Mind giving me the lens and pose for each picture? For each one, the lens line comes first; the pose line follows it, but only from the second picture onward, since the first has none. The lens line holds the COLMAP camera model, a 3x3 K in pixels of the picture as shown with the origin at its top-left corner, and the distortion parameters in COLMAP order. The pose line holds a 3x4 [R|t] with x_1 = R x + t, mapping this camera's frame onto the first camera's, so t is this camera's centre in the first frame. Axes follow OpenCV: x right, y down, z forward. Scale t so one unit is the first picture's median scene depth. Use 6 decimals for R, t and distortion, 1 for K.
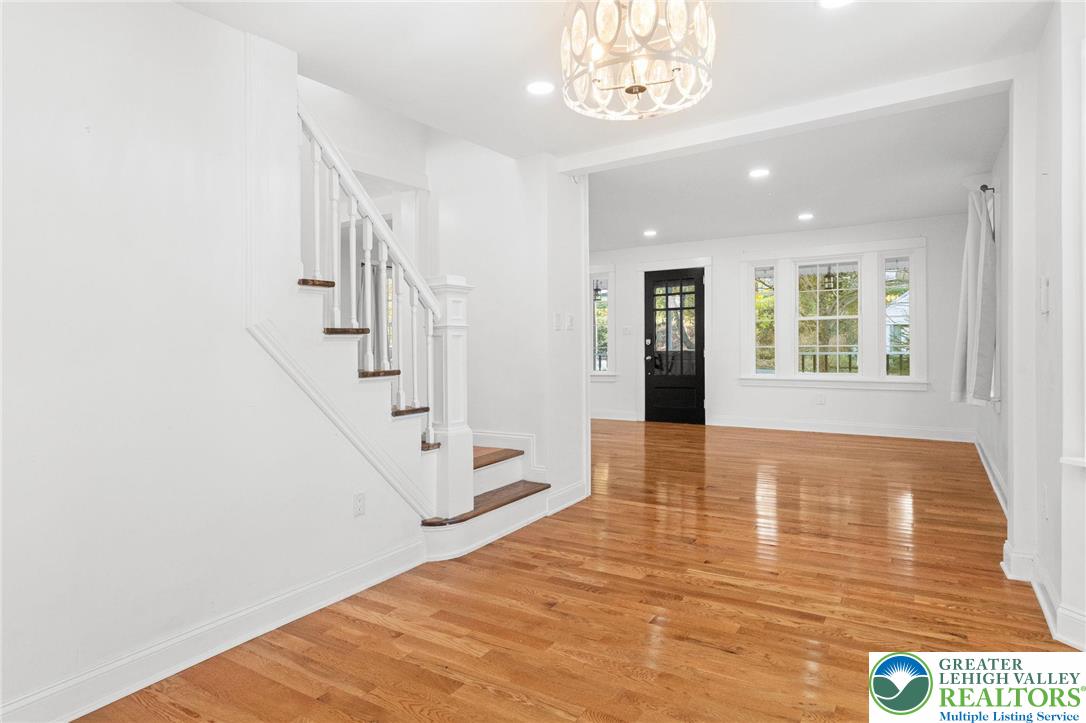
lens RADIAL K [[605.6, 0, 543.8], [0, 605.6, 339.6], [0, 0, 1]] dist [0.002271, 0.002143]
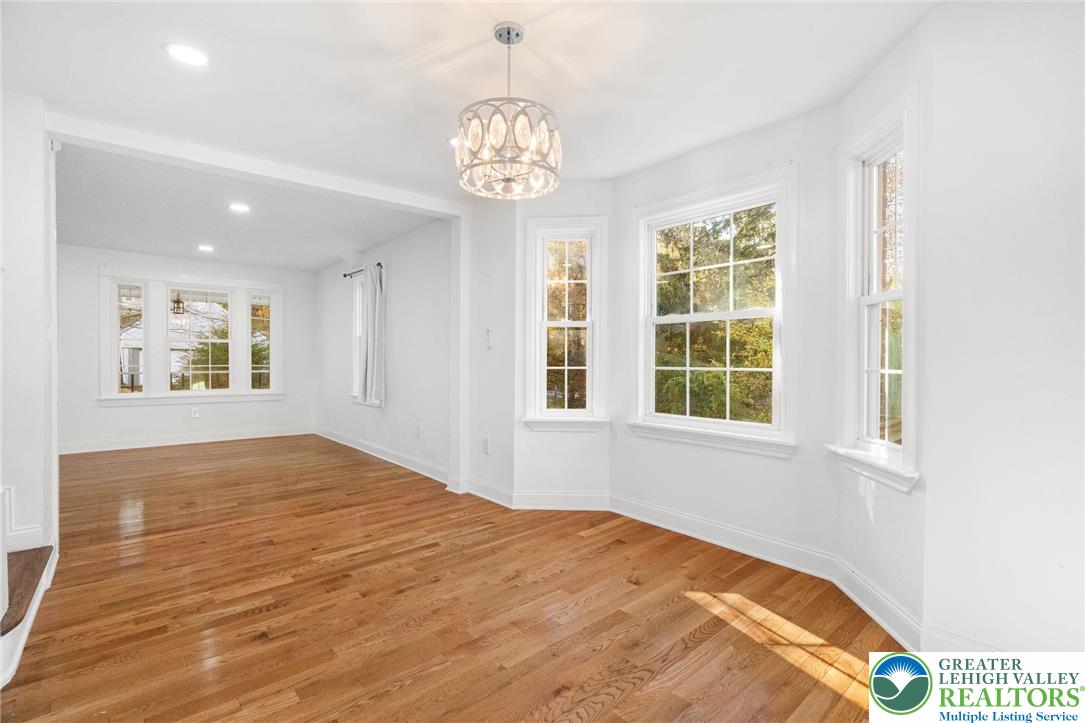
lens RADIAL K [[490.8, 0, 538.2], [0, 490.8, 364.8], [0, 0, 1]] dist [-0.007640, 0.002073]
pose [[0.291107, 0.009455, 0.956644, -0.408800], [-0.012875, 0.999899, -0.005965, 0.012237], [-0.956604, -0.010580, 0.291200, 0.261574]]
